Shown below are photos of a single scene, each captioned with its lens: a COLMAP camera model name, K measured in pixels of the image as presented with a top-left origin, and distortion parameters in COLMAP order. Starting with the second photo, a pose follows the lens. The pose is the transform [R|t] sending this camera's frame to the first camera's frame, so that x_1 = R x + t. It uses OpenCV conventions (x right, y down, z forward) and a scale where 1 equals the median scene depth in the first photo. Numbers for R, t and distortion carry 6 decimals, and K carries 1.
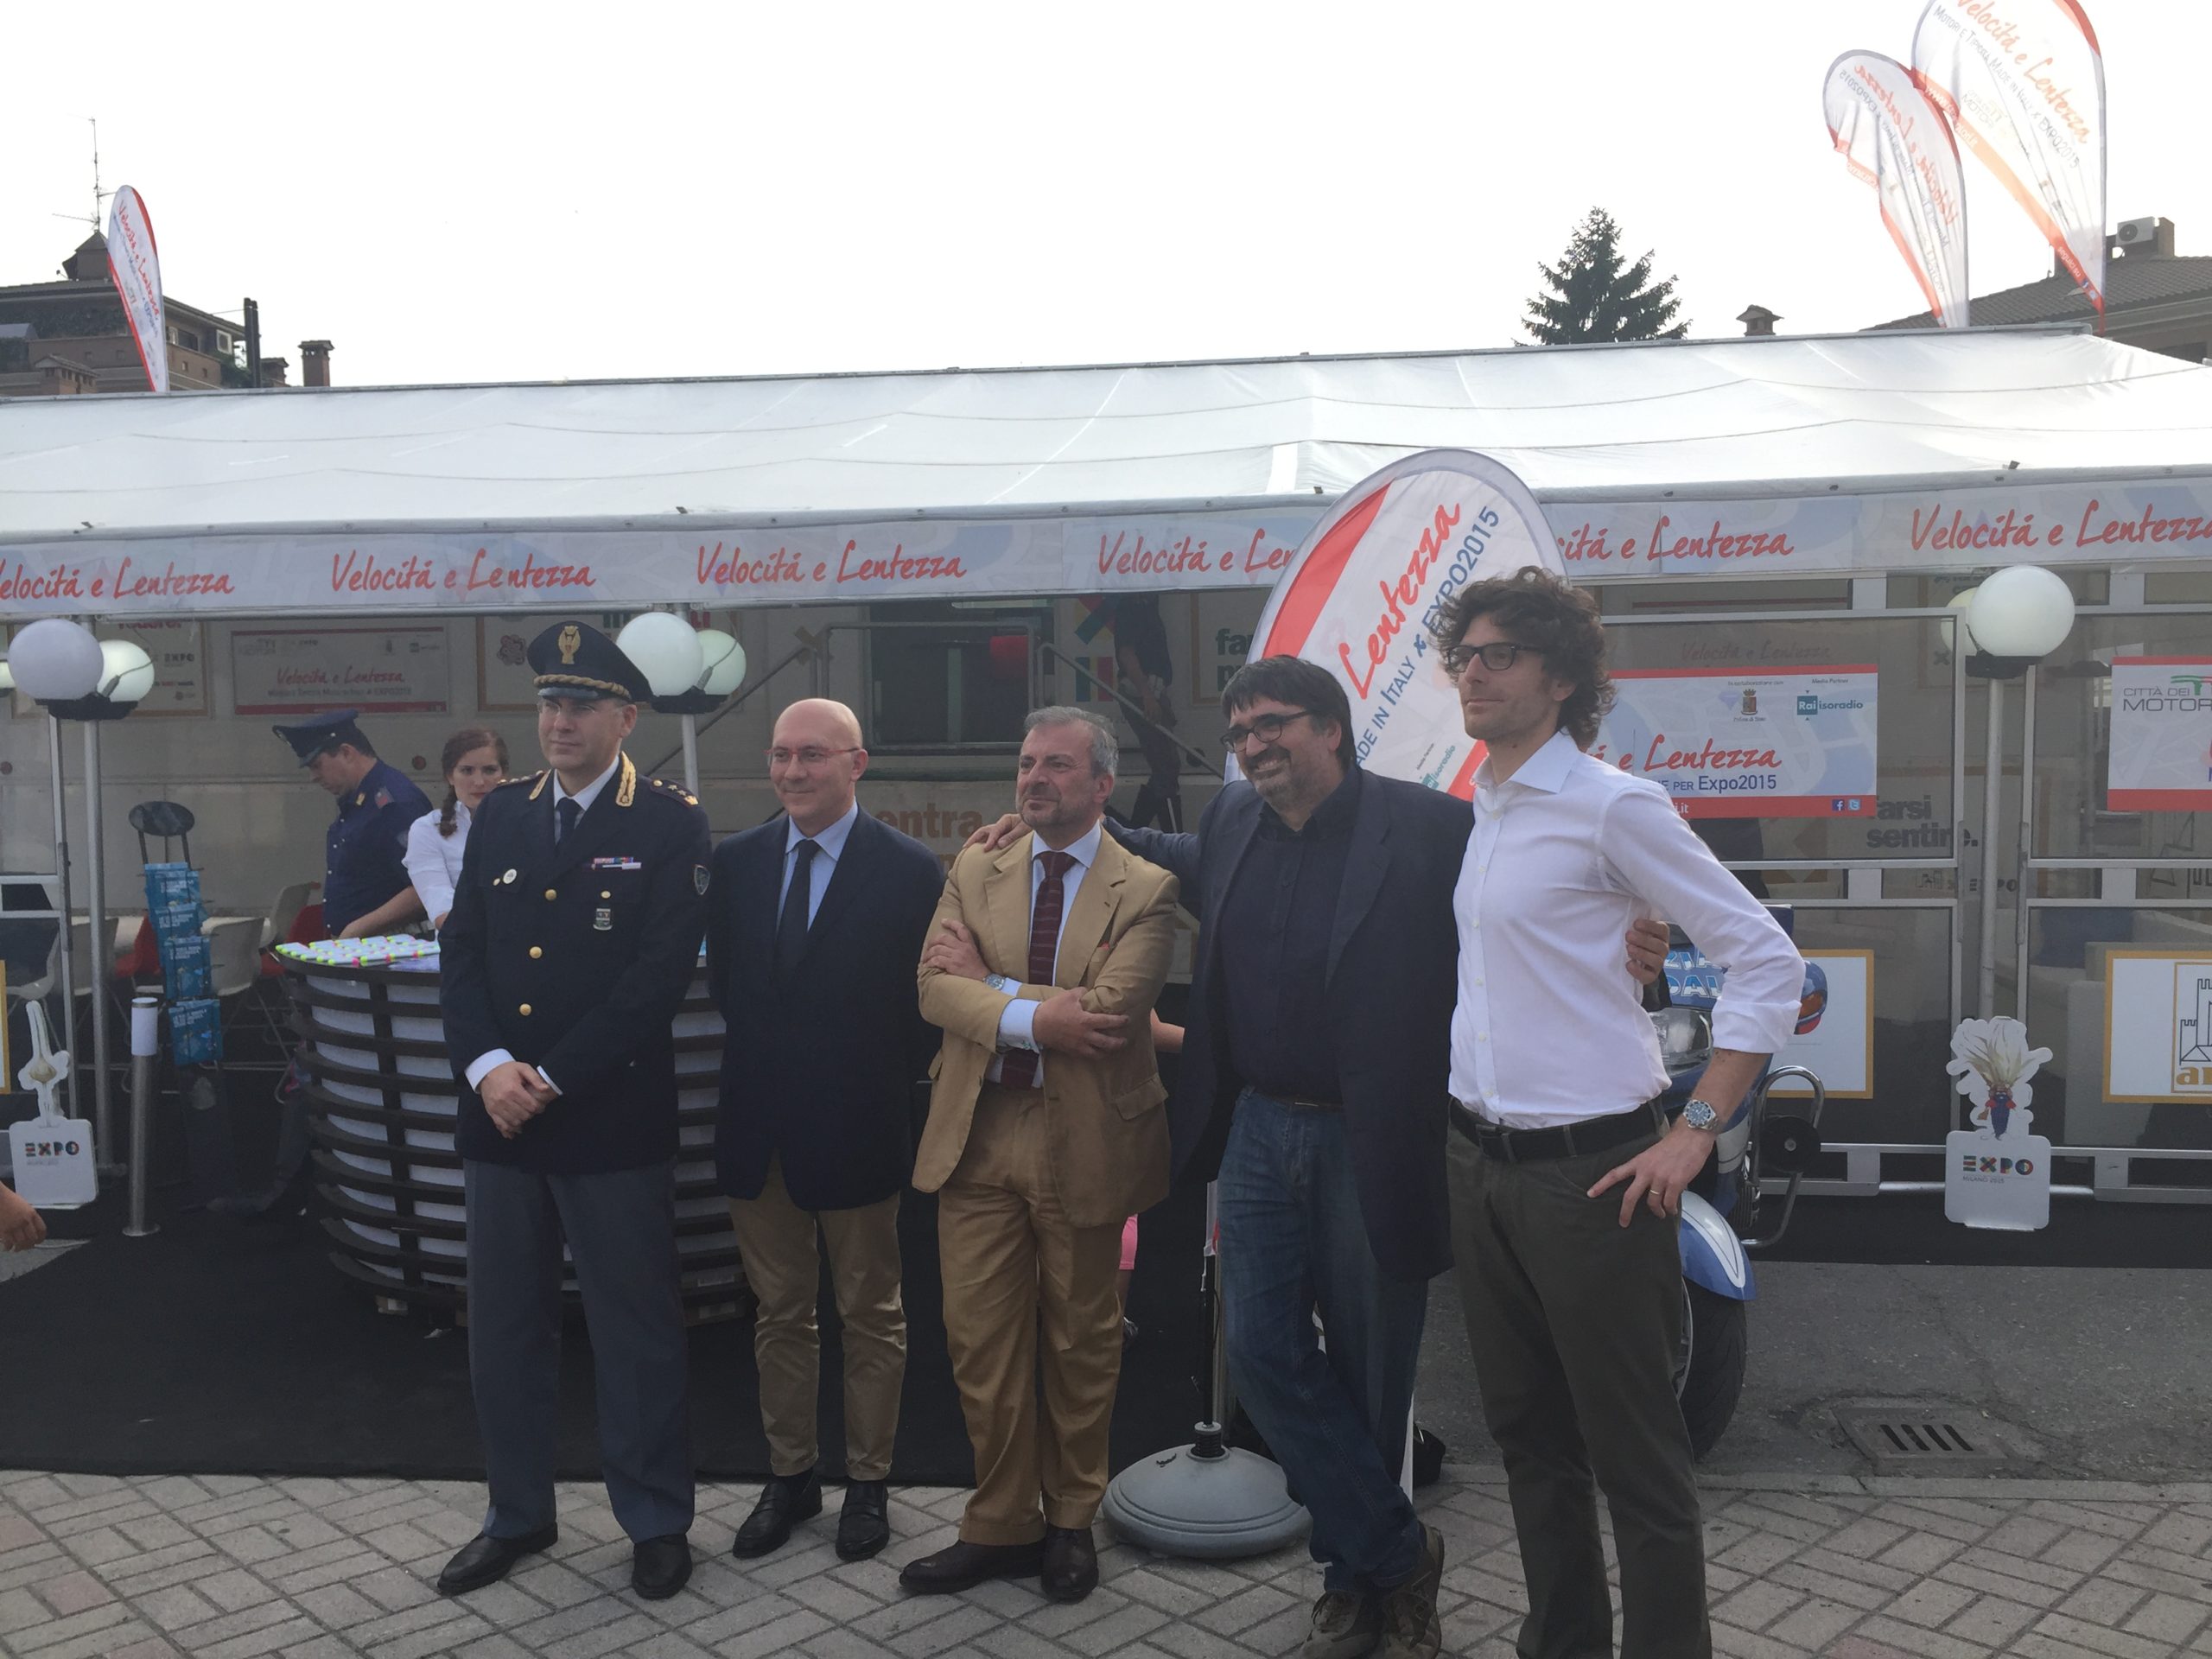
lens RADIAL K [[1880.8, 0, 1099.9], [0, 1880.8, 819.4], [0, 0, 1]] dist [0.083666, -0.109807]
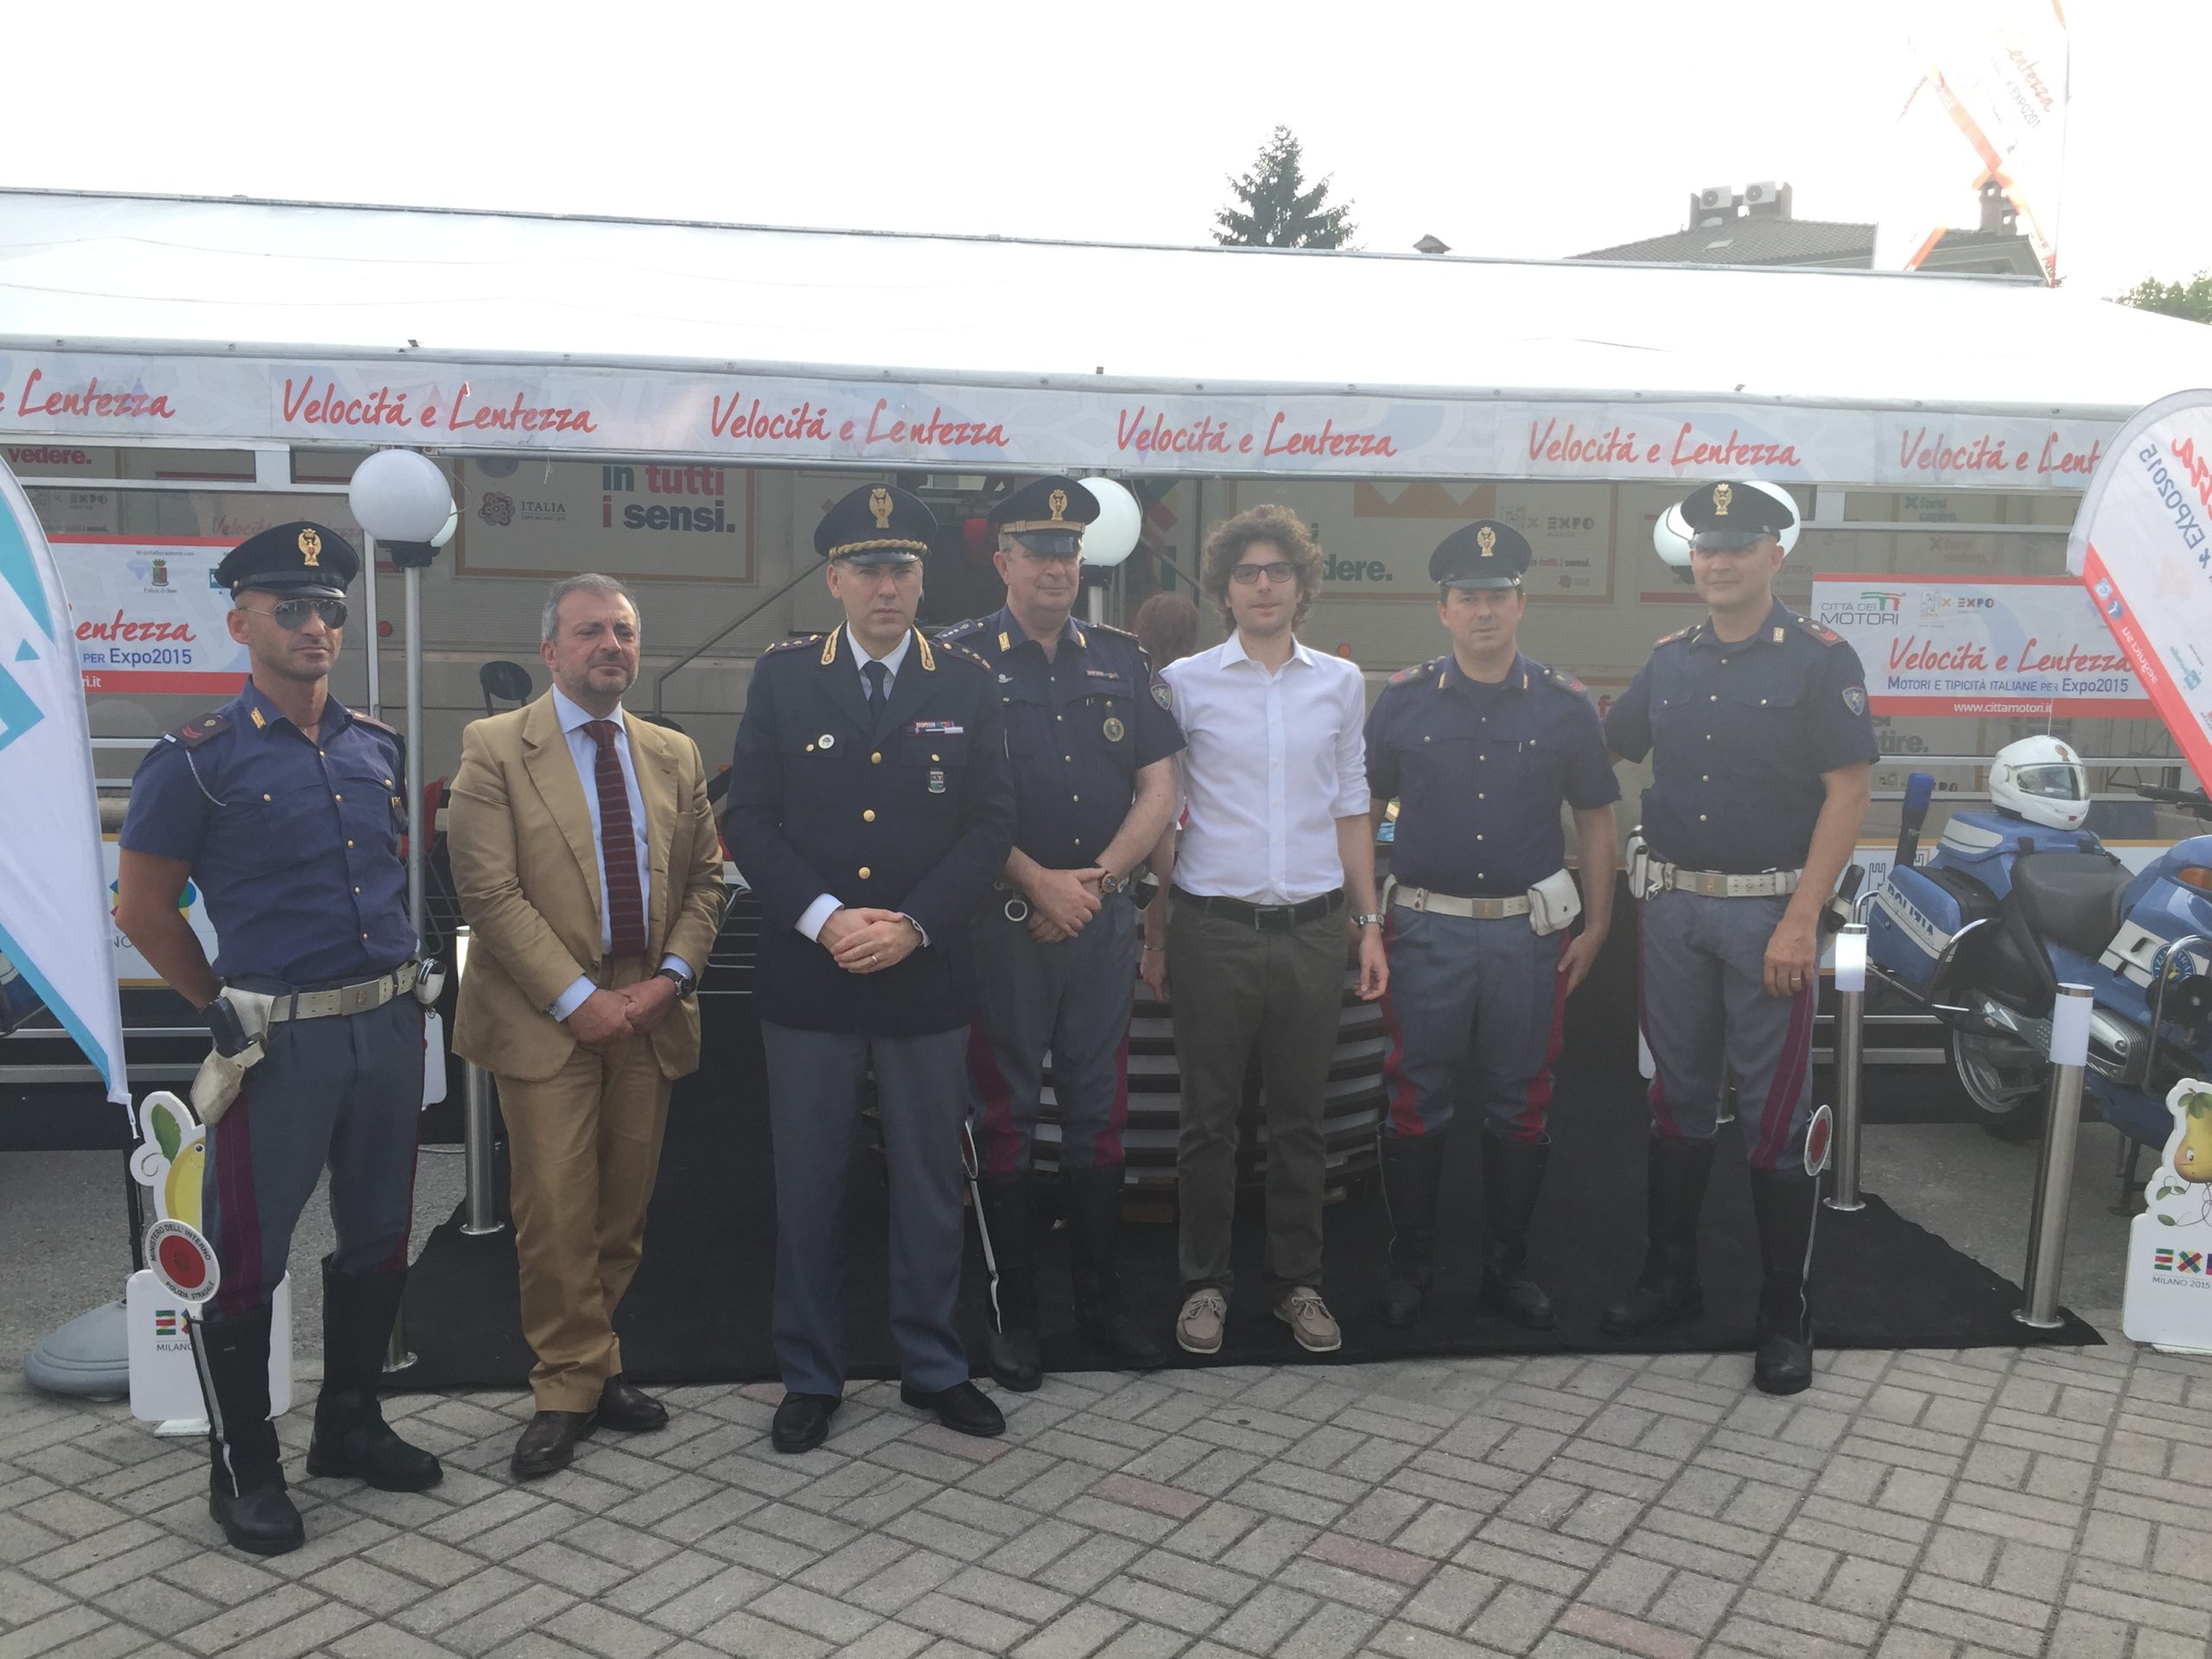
lens RADIAL K [[1880.8, 0, 1099.9], [0, 1880.8, 819.4], [0, 0, 1]] dist [0.083666, -0.109807]
pose [[0.972842, 0.010248, 0.231245, -0.434455], [-0.022544, 0.998465, 0.050594, 0.013682], [-0.230372, -0.054433, 0.971579, 0.064715]]
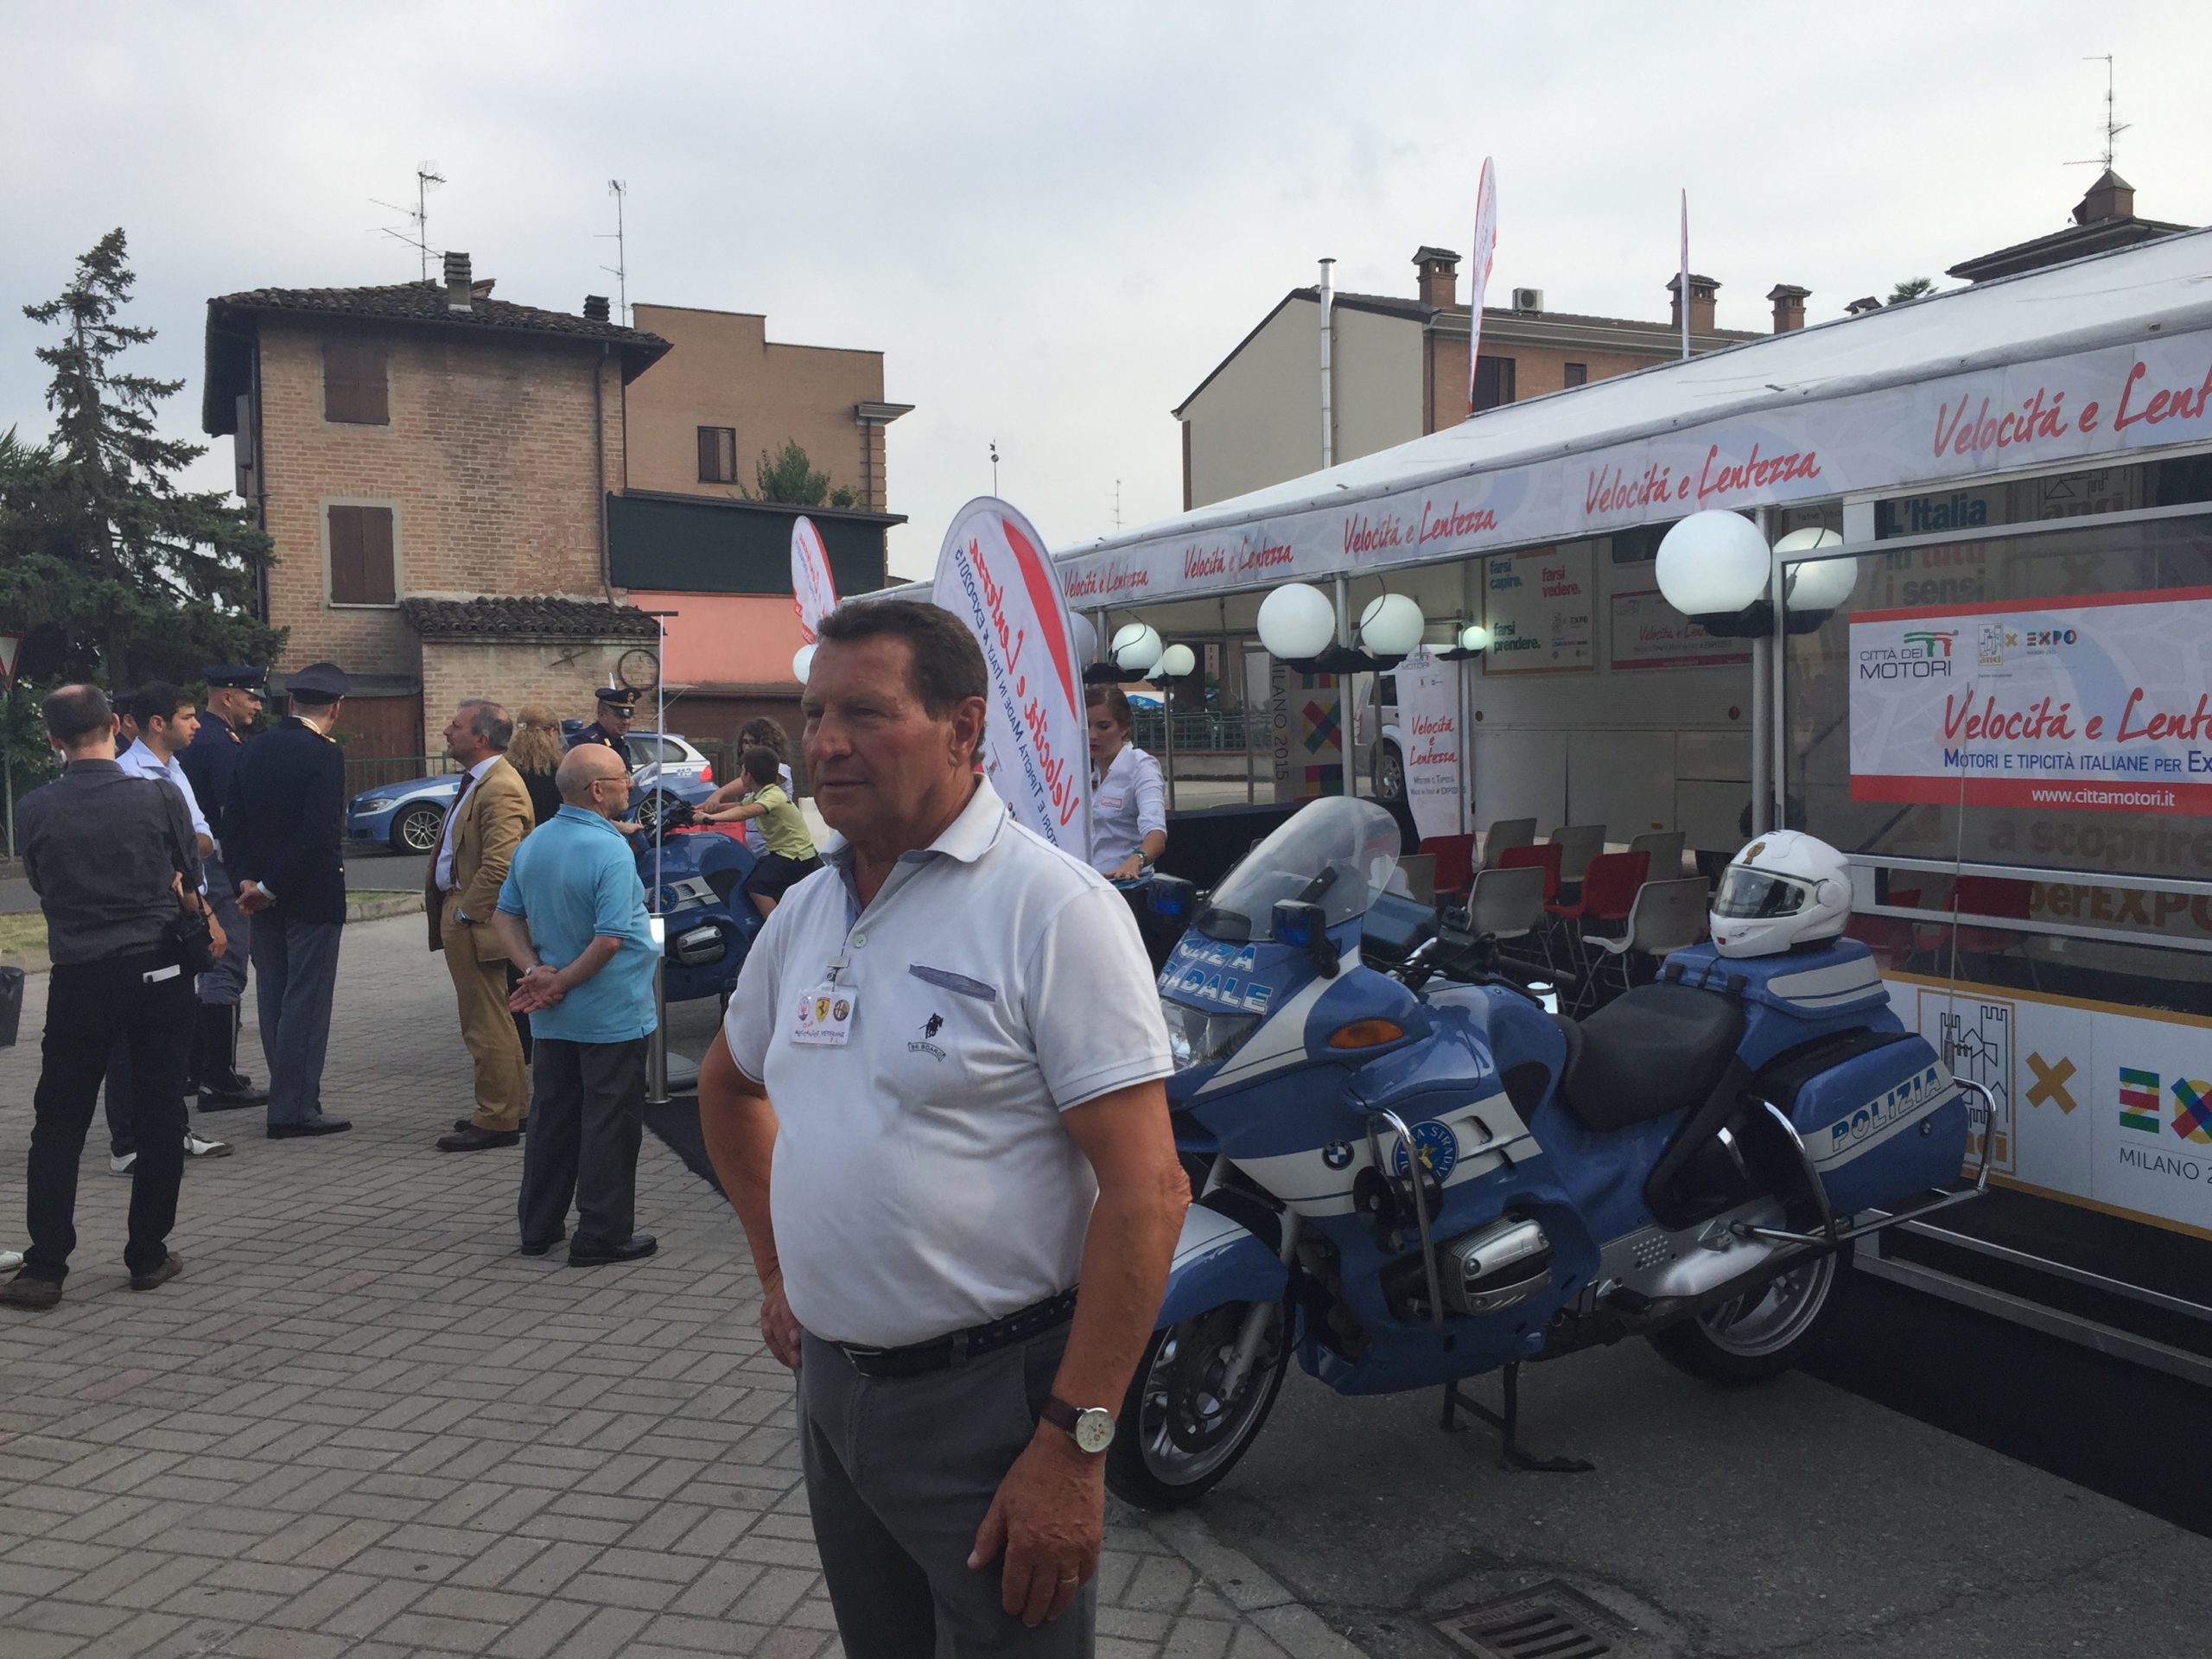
lens RADIAL K [[1880.8, 0, 1099.9], [0, 1880.8, 819.4], [0, 0, 1]] dist [0.083666, -0.109807]
pose [[0.522373, 0.053507, -0.851037, 0.639243], [-0.027511, 0.998567, 0.045896, -0.017866], [0.852273, -0.000561, 0.523097, 0.307302]]
